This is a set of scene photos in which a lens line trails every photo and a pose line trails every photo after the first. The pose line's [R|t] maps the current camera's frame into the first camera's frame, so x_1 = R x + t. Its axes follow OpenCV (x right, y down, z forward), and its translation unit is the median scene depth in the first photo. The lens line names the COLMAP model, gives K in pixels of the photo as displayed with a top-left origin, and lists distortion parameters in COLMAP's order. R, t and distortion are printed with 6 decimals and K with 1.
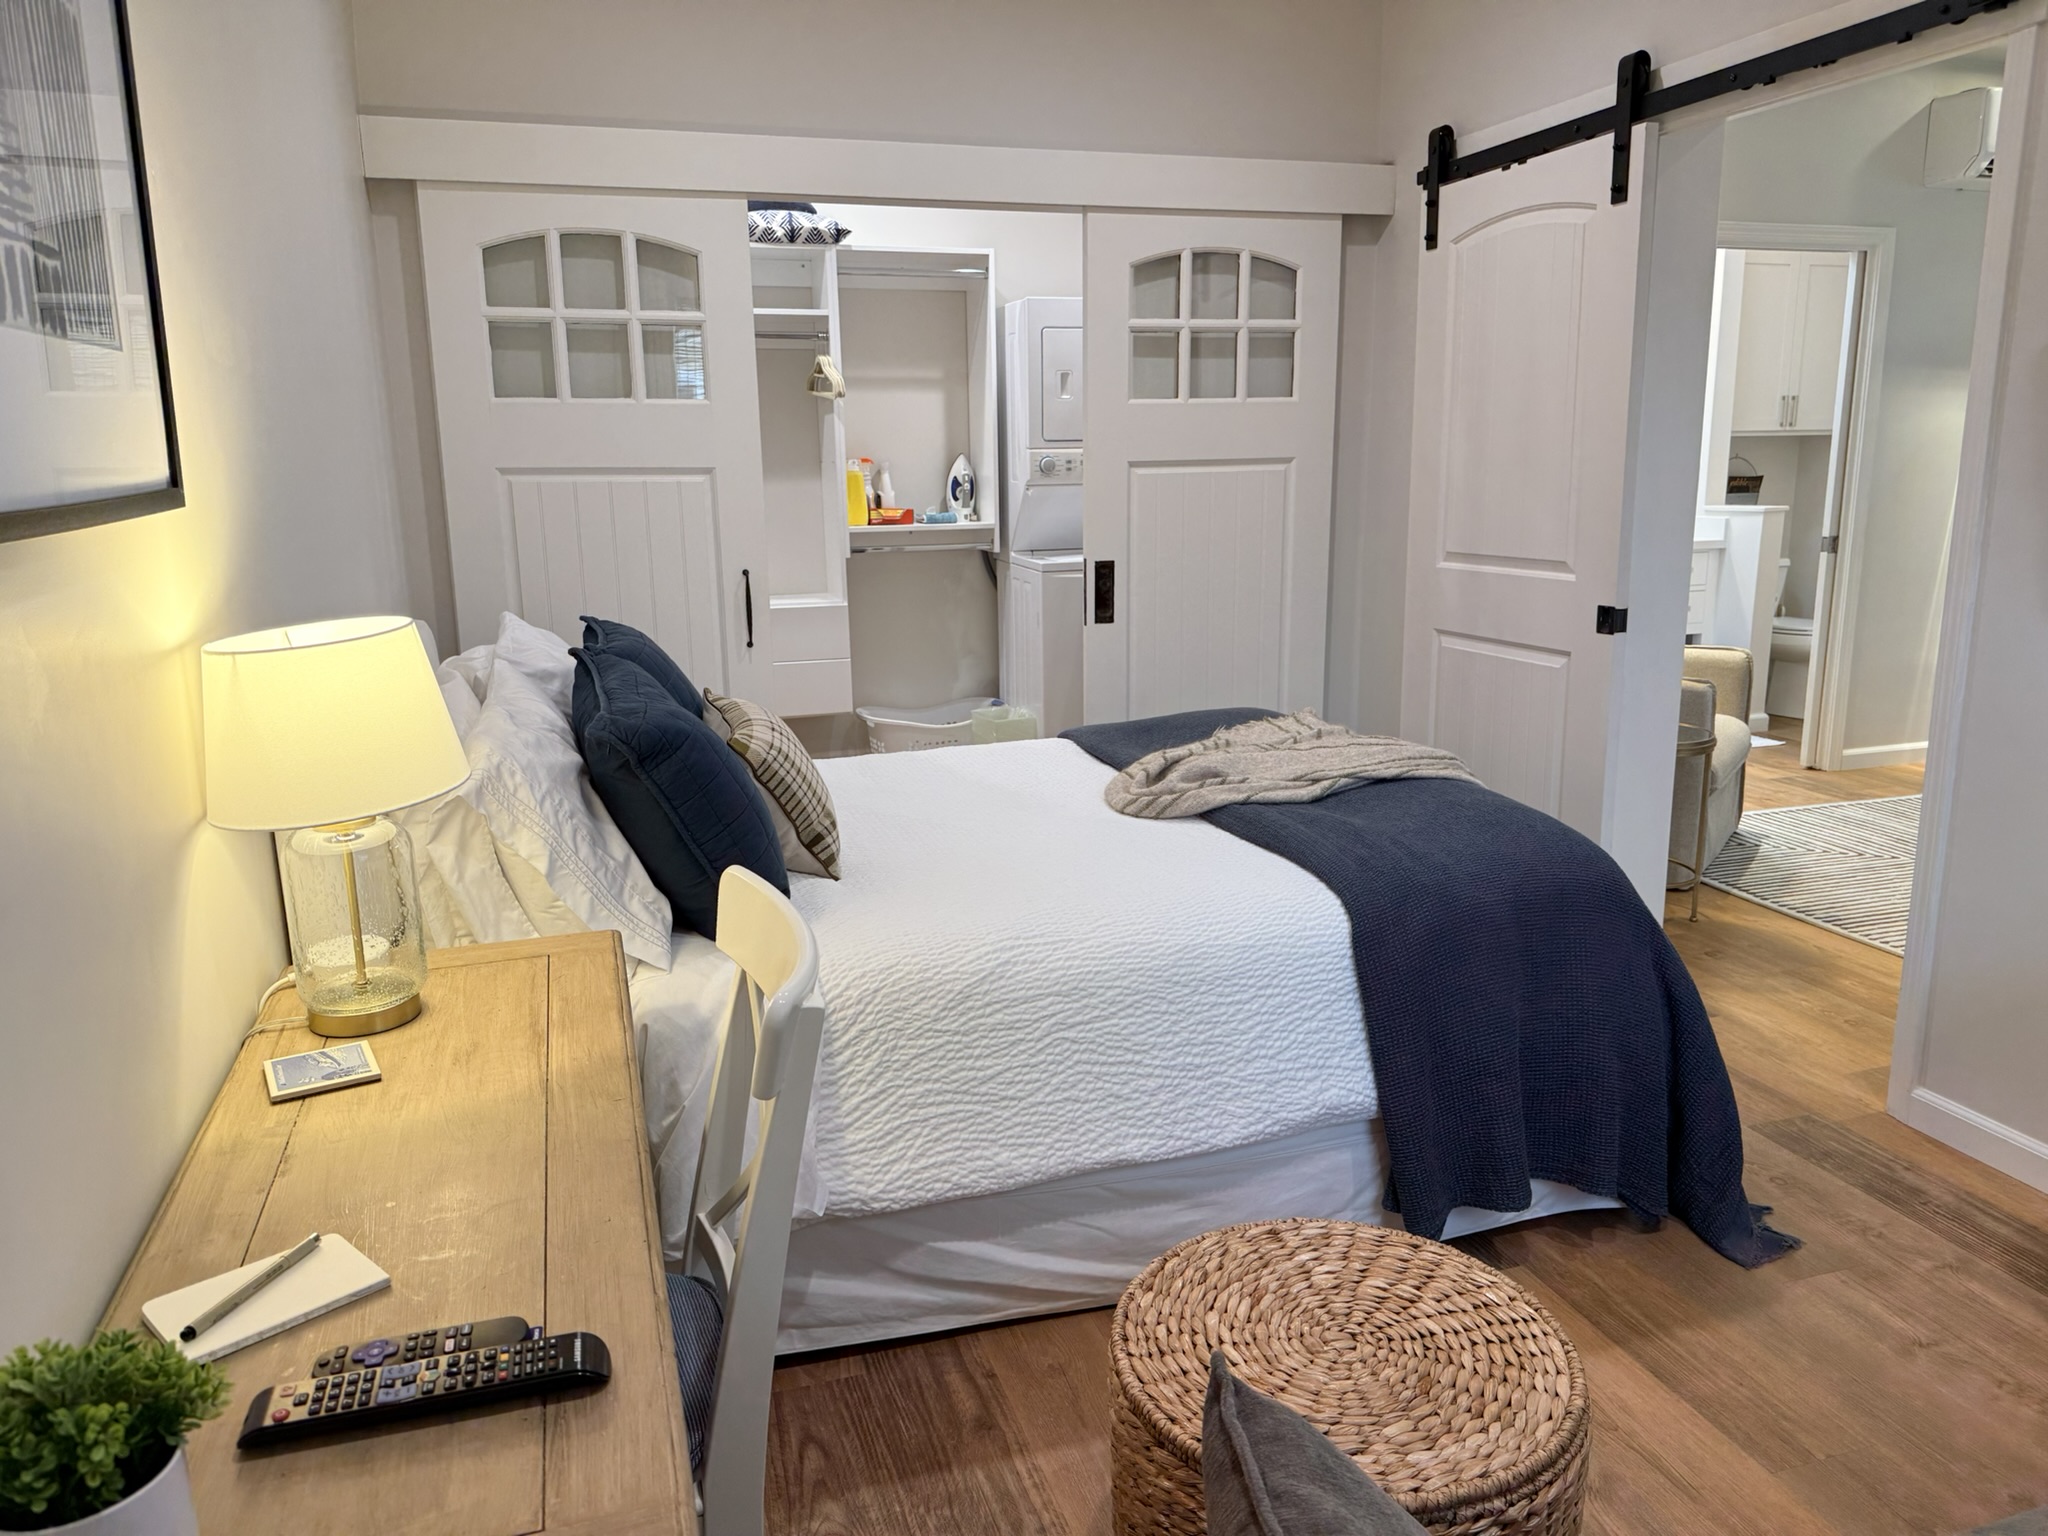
lens RADIAL K [[1437.2, 0, 1034.2], [0, 1437.2, 784.6], [0, 0, 1]] dist [0.037873, -0.045731]
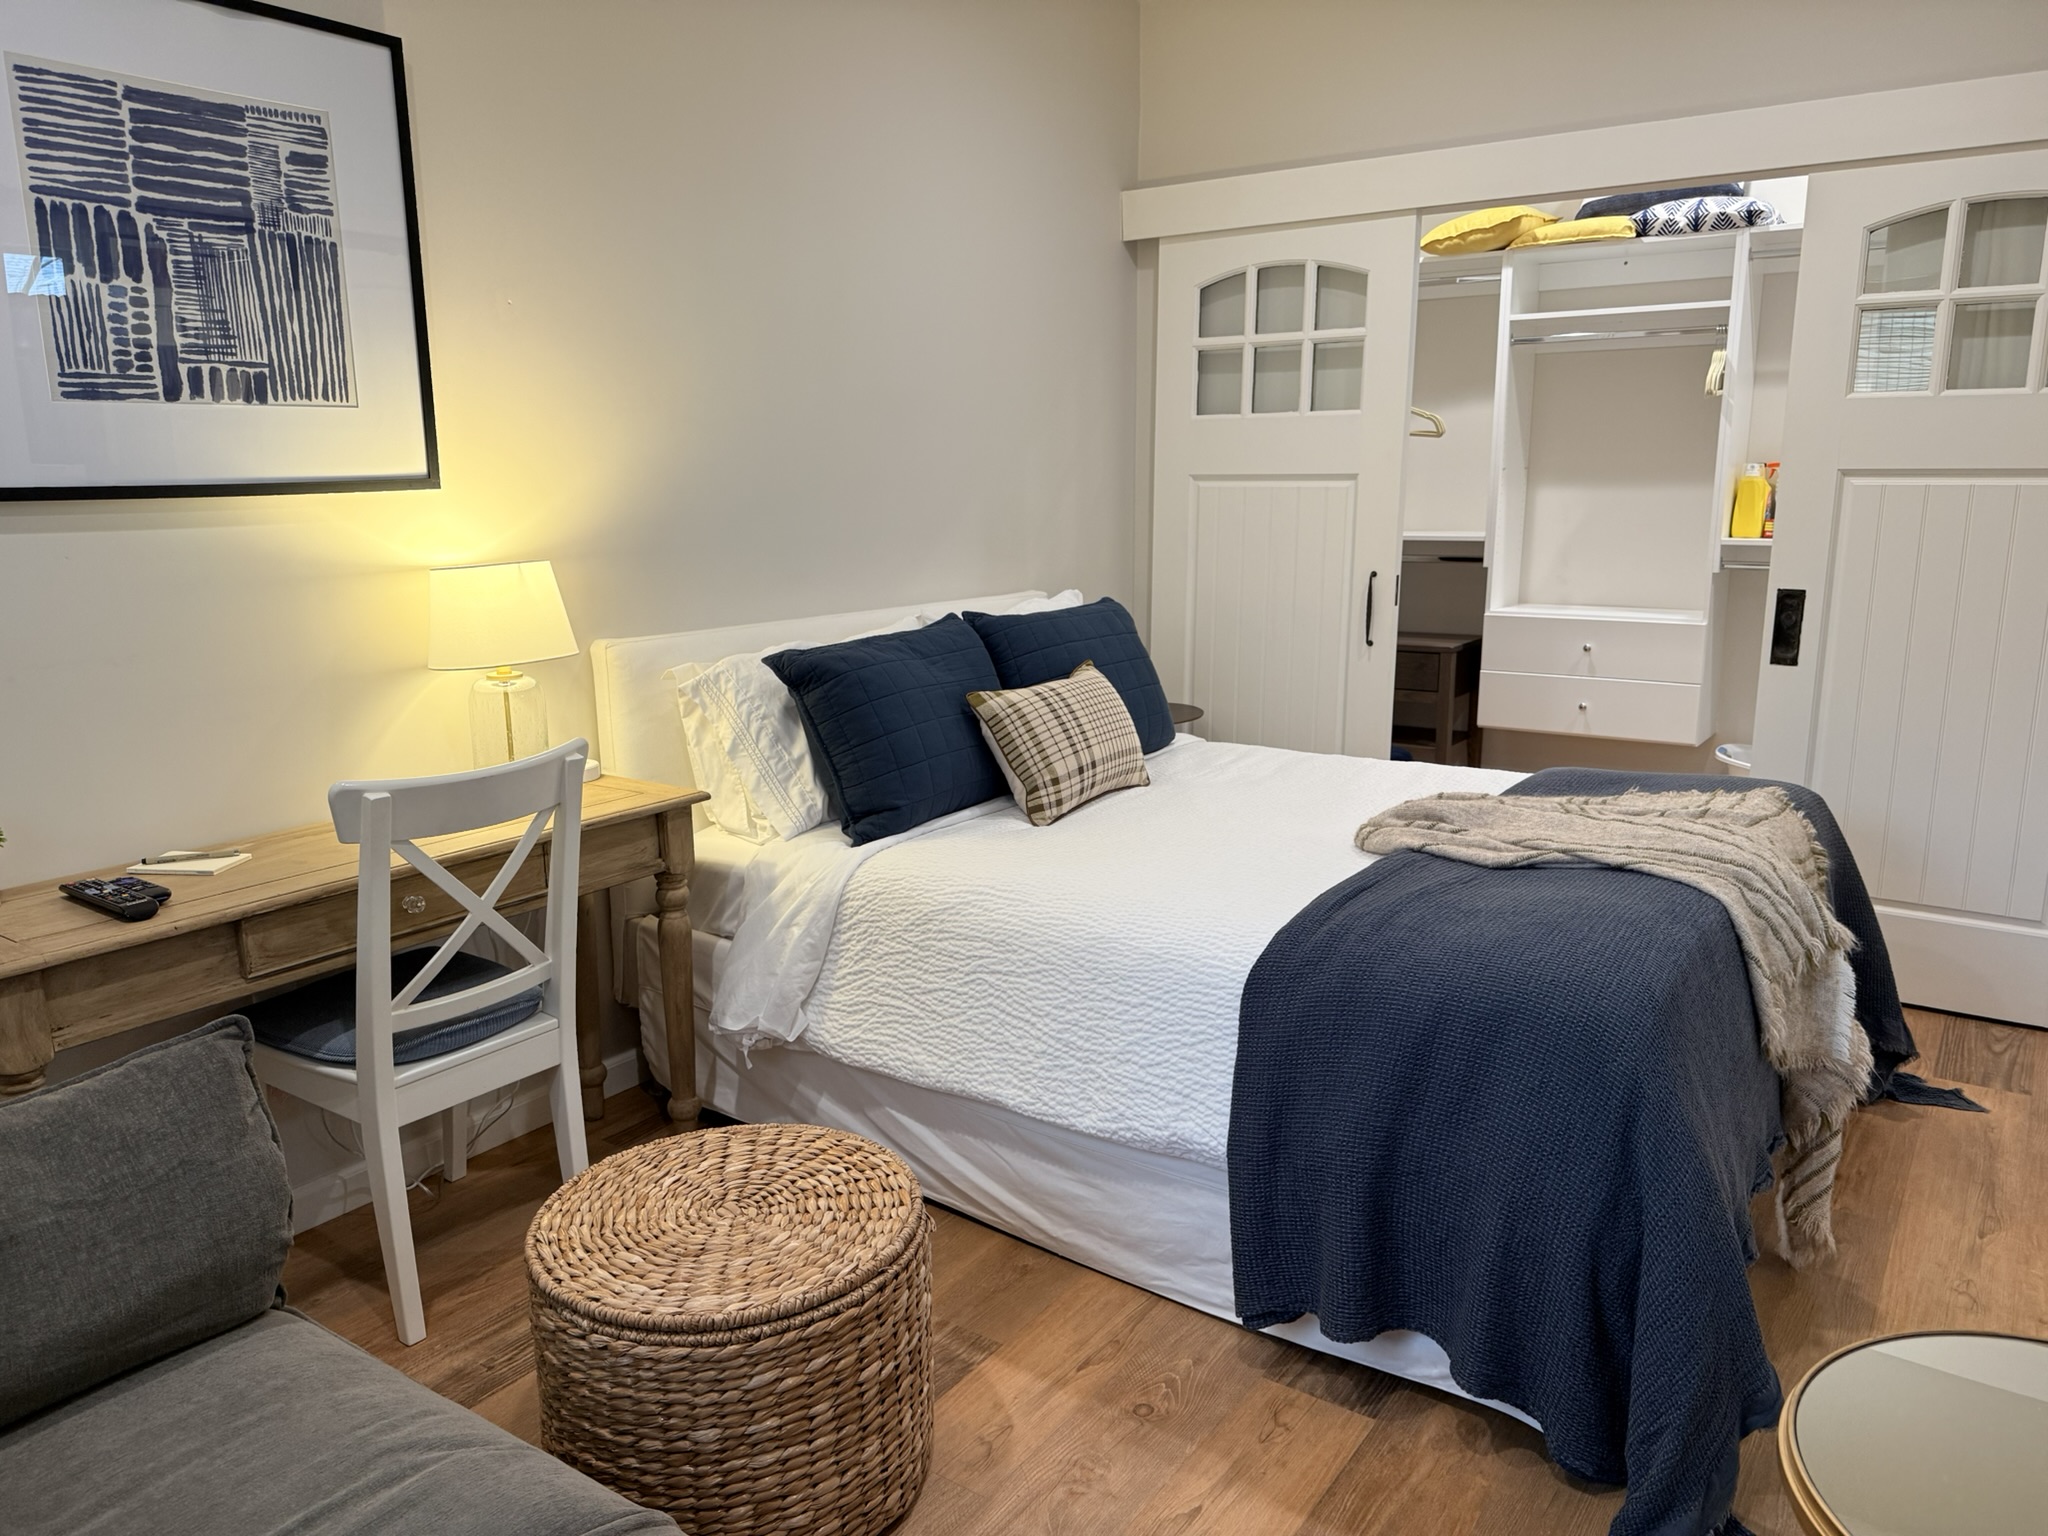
lens RADIAL K [[1437.2, 0, 1042.0], [0, 1437.2, 773.2], [0, 0, 1]] dist [0.037873, -0.045731]
pose [[0.601856, 0.176752, -0.778799, 0.629488], [-0.180392, 0.980084, 0.083028, -0.060527], [0.777964, 0.090518, 0.621754, 0.215699]]
